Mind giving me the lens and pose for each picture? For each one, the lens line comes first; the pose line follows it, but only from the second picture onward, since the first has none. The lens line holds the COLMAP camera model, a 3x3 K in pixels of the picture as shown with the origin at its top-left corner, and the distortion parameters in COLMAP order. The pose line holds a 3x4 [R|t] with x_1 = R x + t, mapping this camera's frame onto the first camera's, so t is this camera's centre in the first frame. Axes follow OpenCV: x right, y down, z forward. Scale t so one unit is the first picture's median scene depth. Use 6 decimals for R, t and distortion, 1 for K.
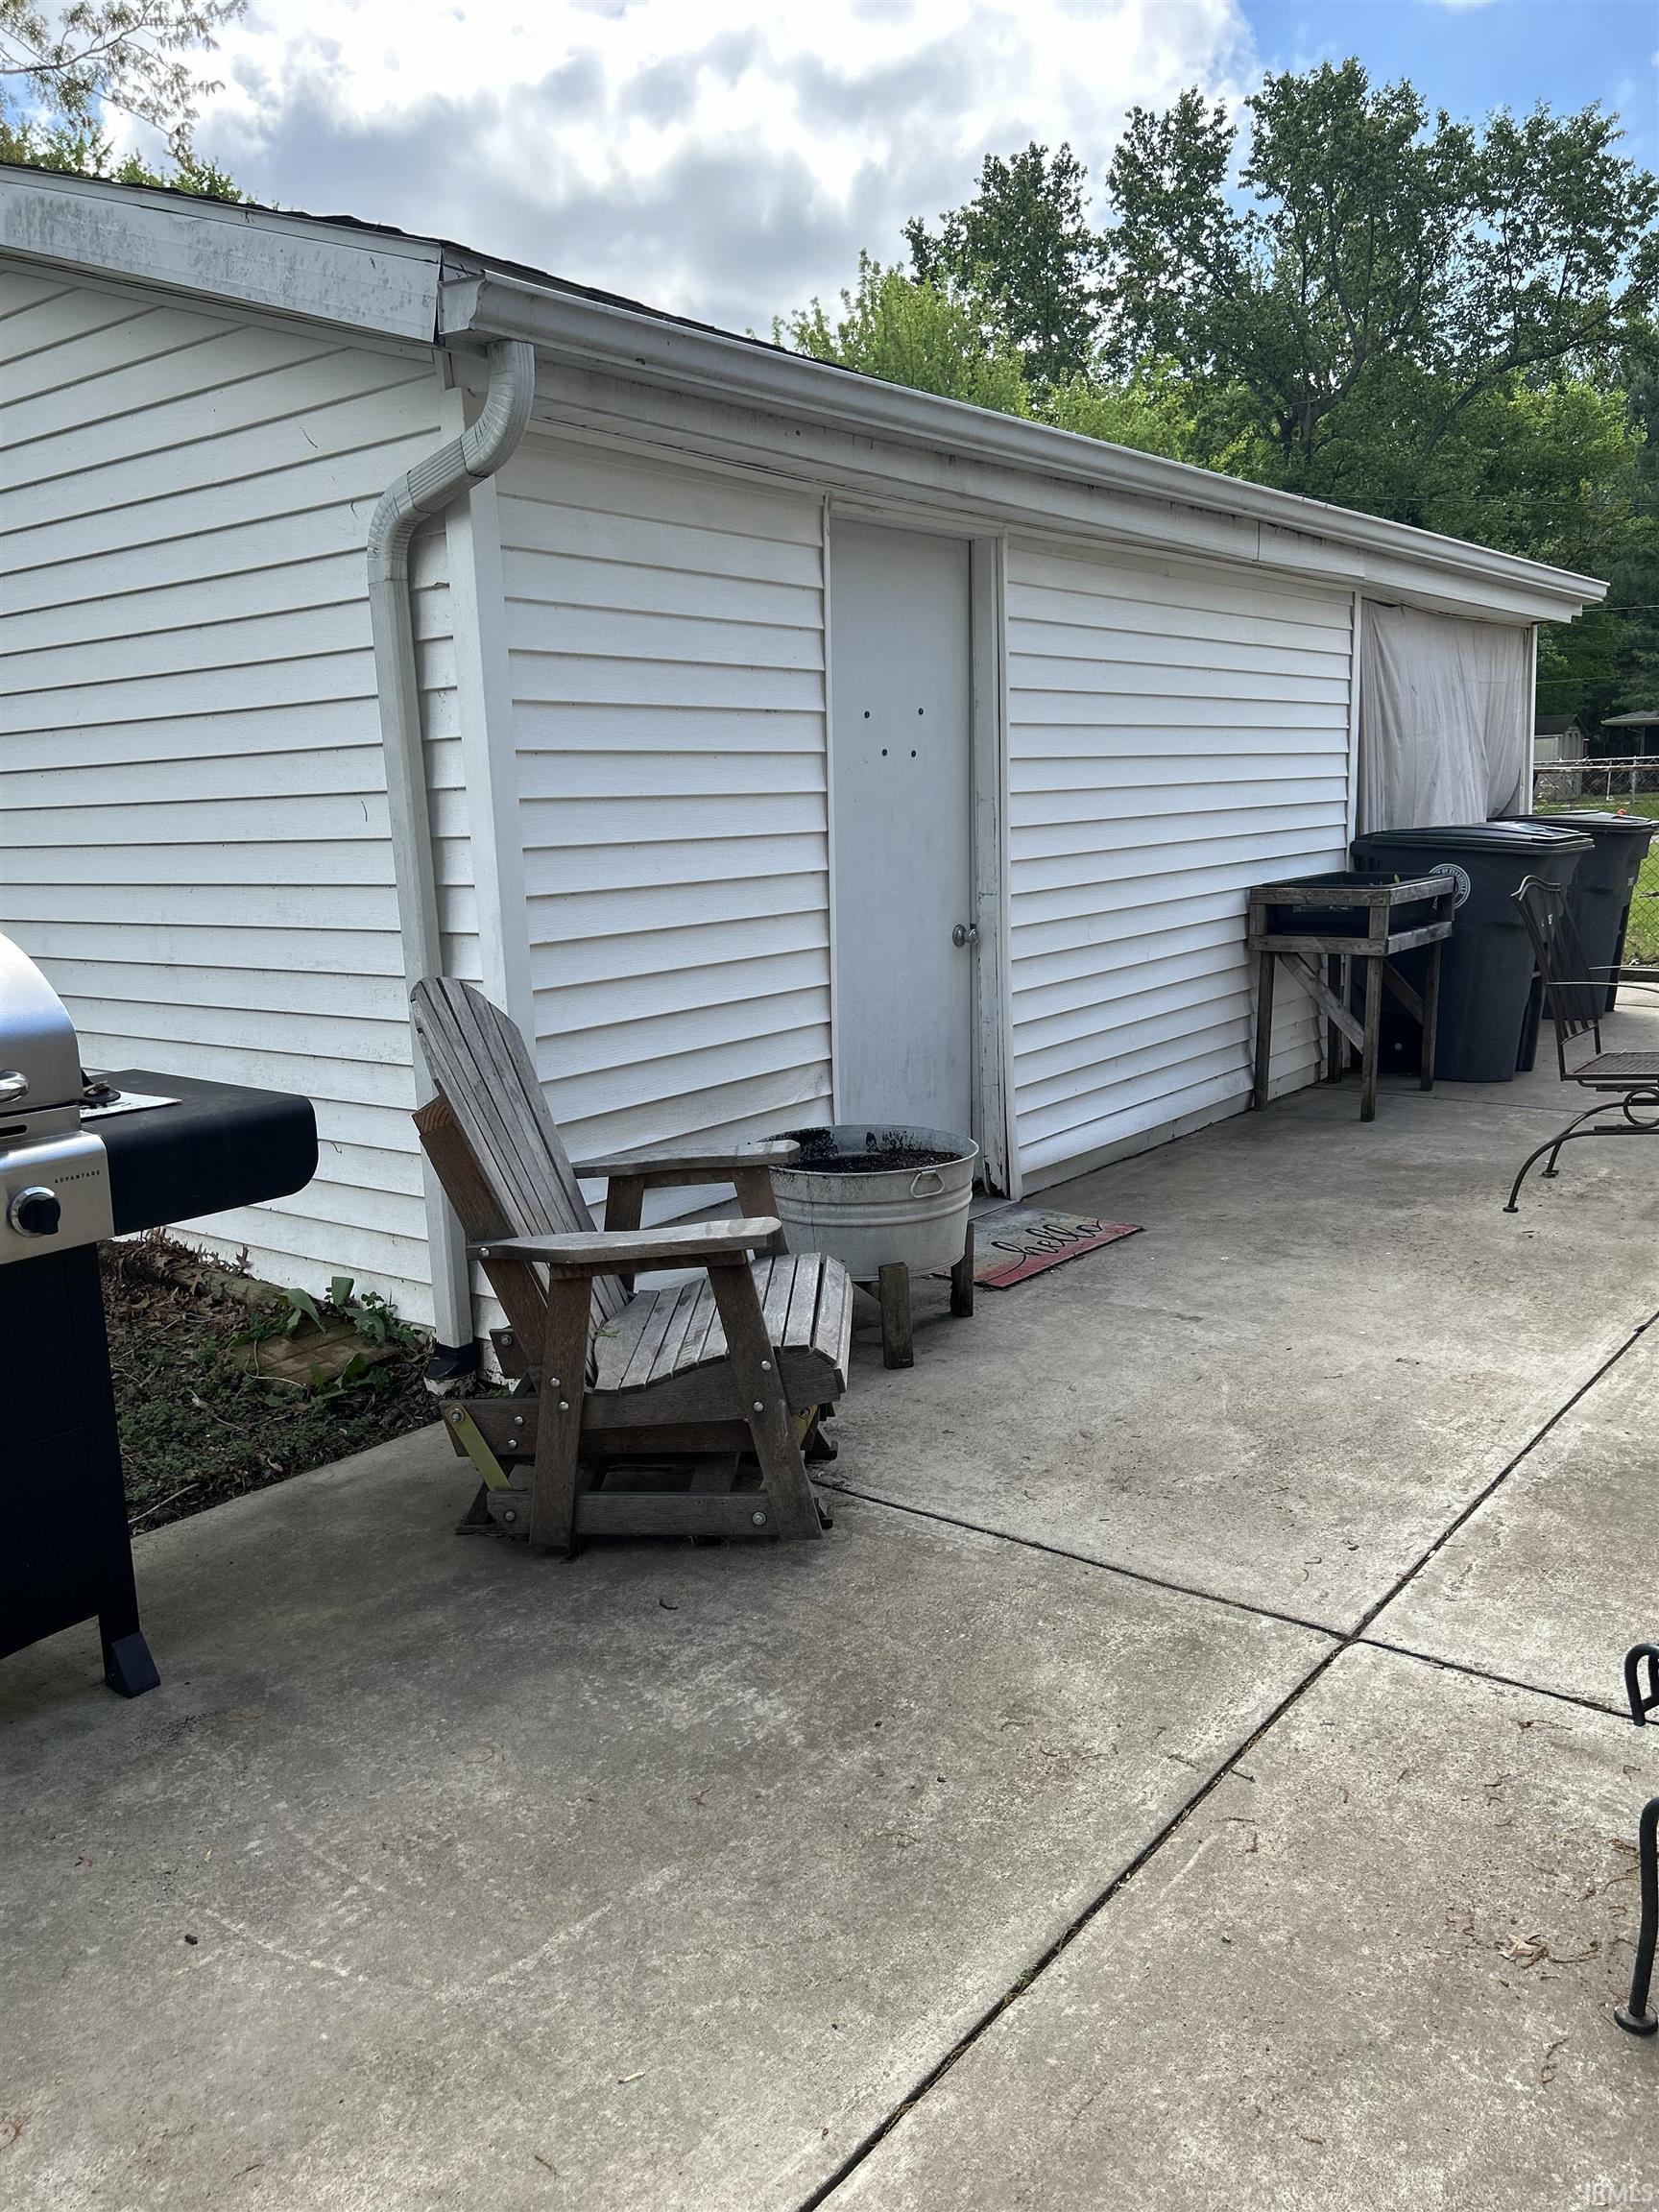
lens RADIAL K [[1666.2, 0, 817.4], [0, 1666.2, 1113.5], [0, 0, 1]] dist [0.047312, -0.056841]
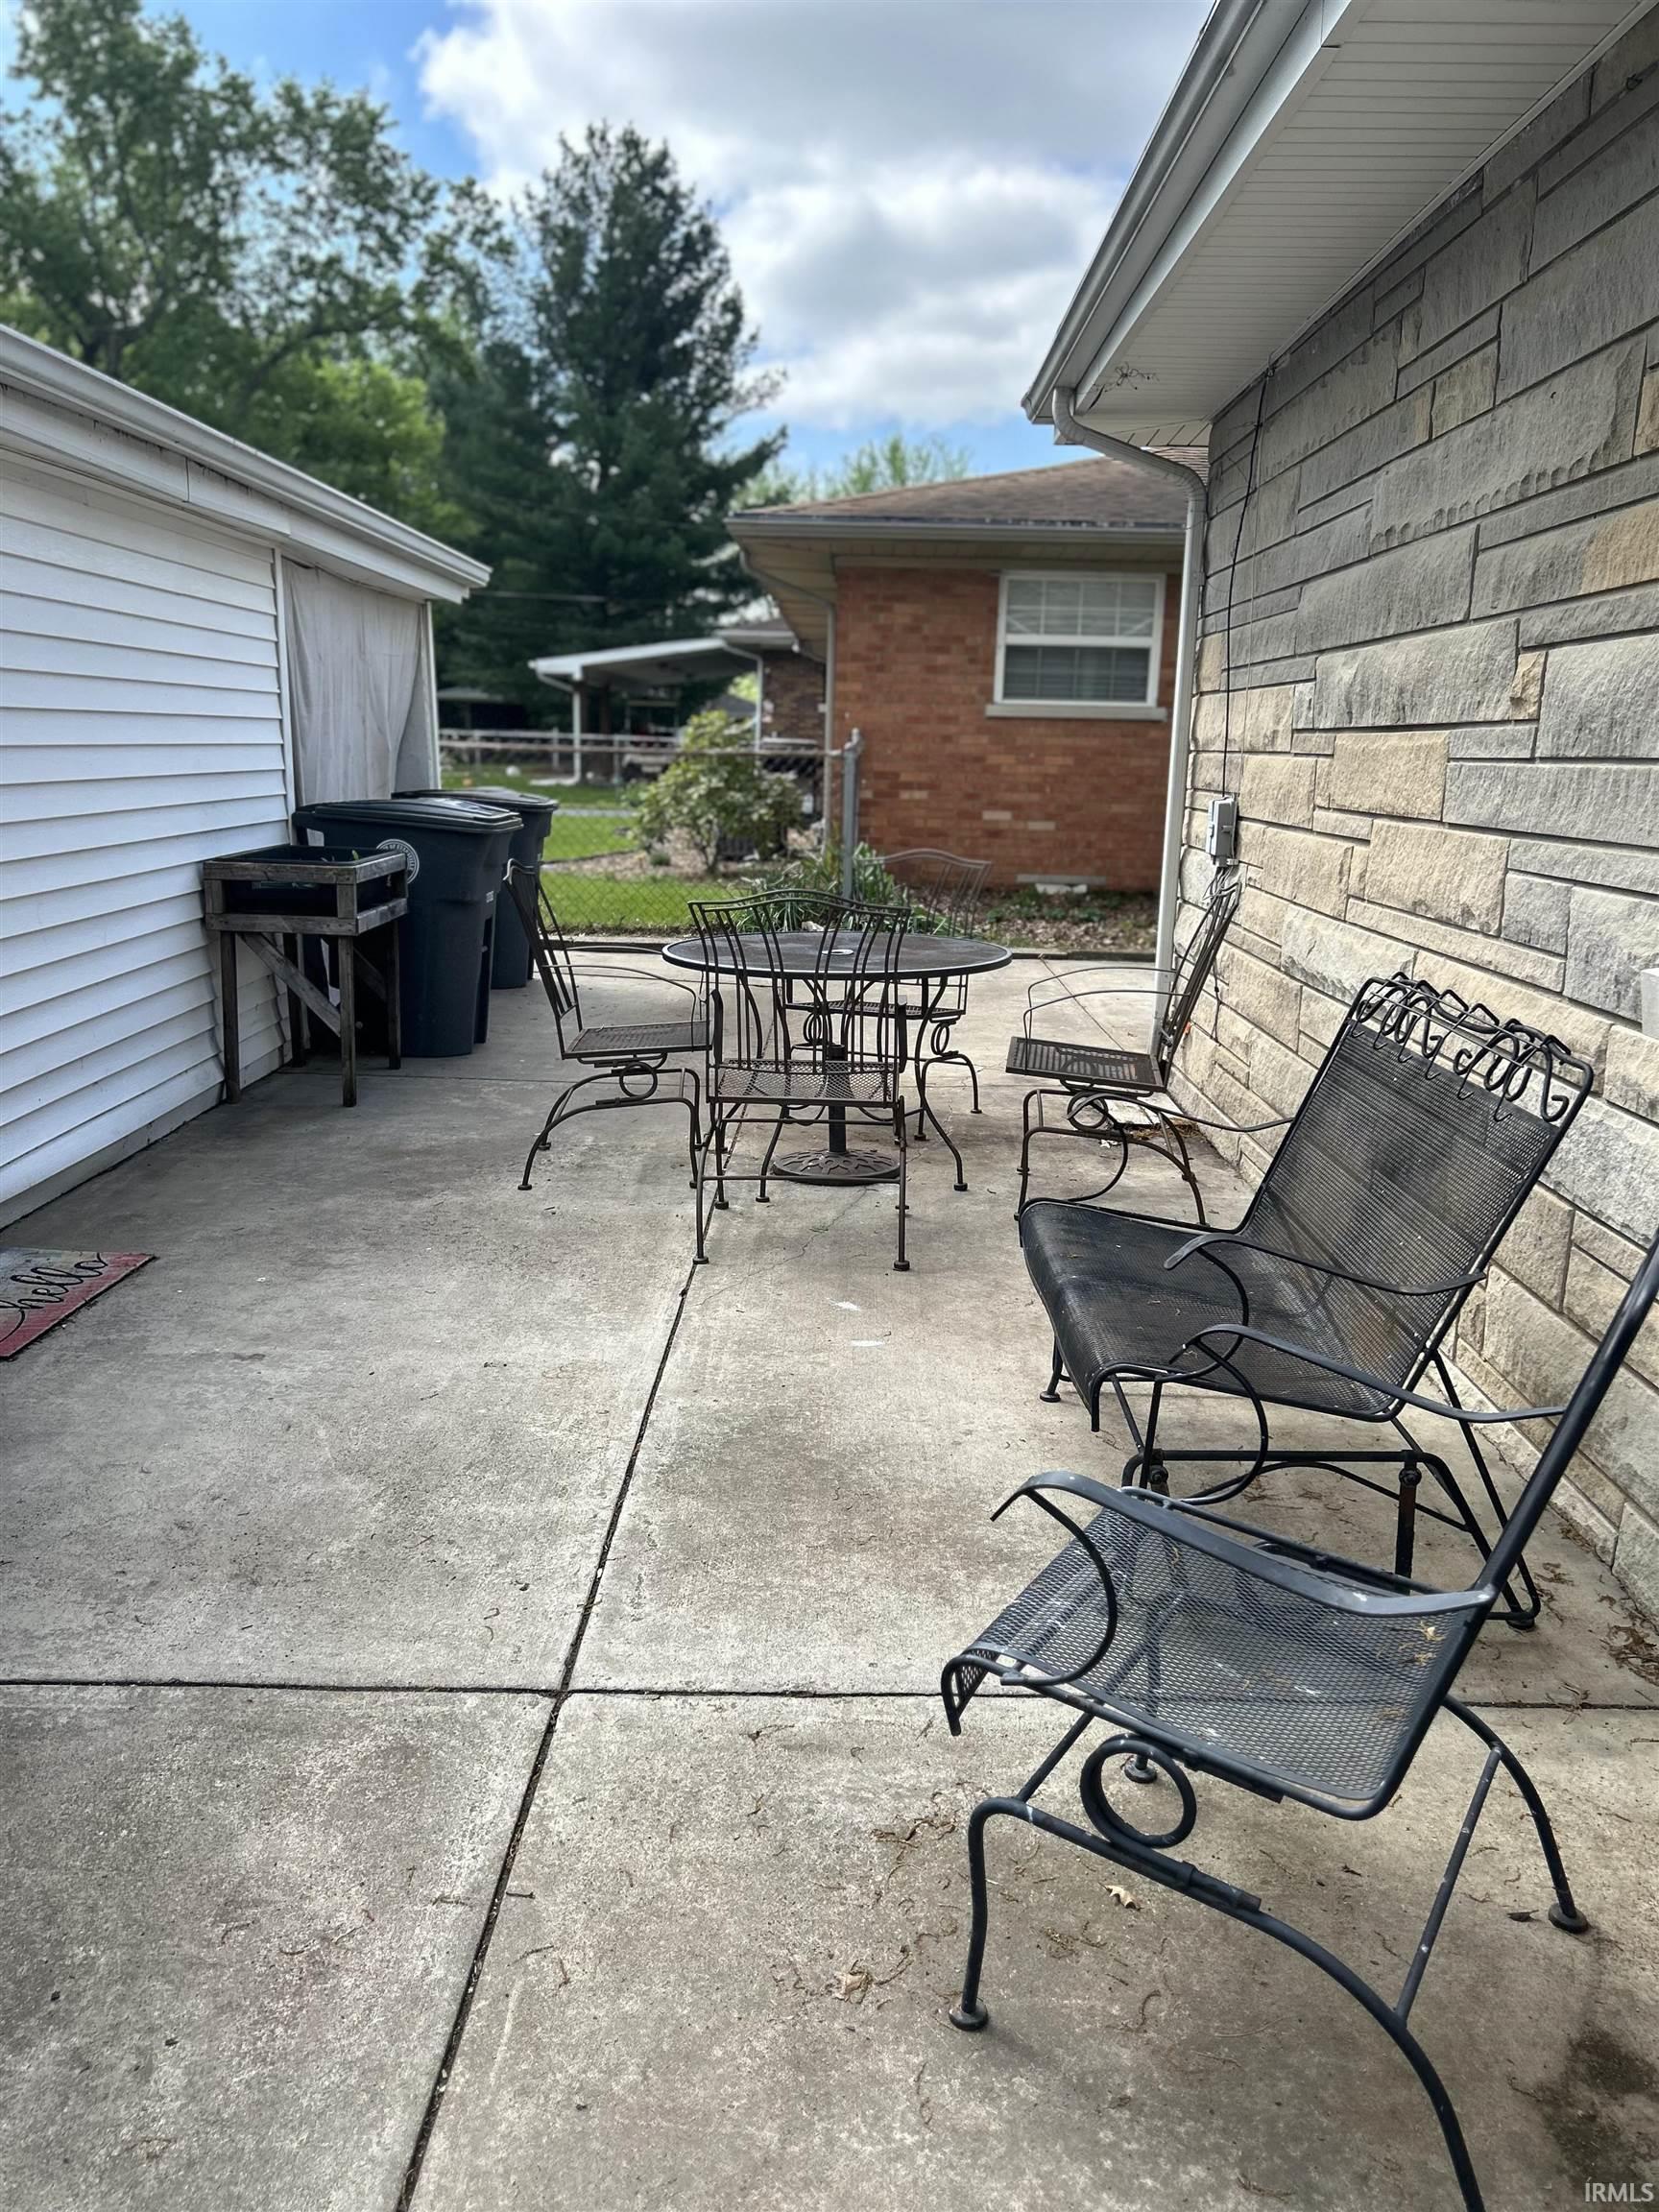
lens RADIAL K [[1666.2, 0, 833.3], [0, 1666.2, 1126.3], [0, 0, 1]] dist [0.047312, -0.056841]
pose [[0.789426, -0.089890, 0.607228, -0.062195], [0.070995, 0.995952, 0.055137, -0.026638], [-0.609726, -0.000417, 0.792612, 0.094596]]
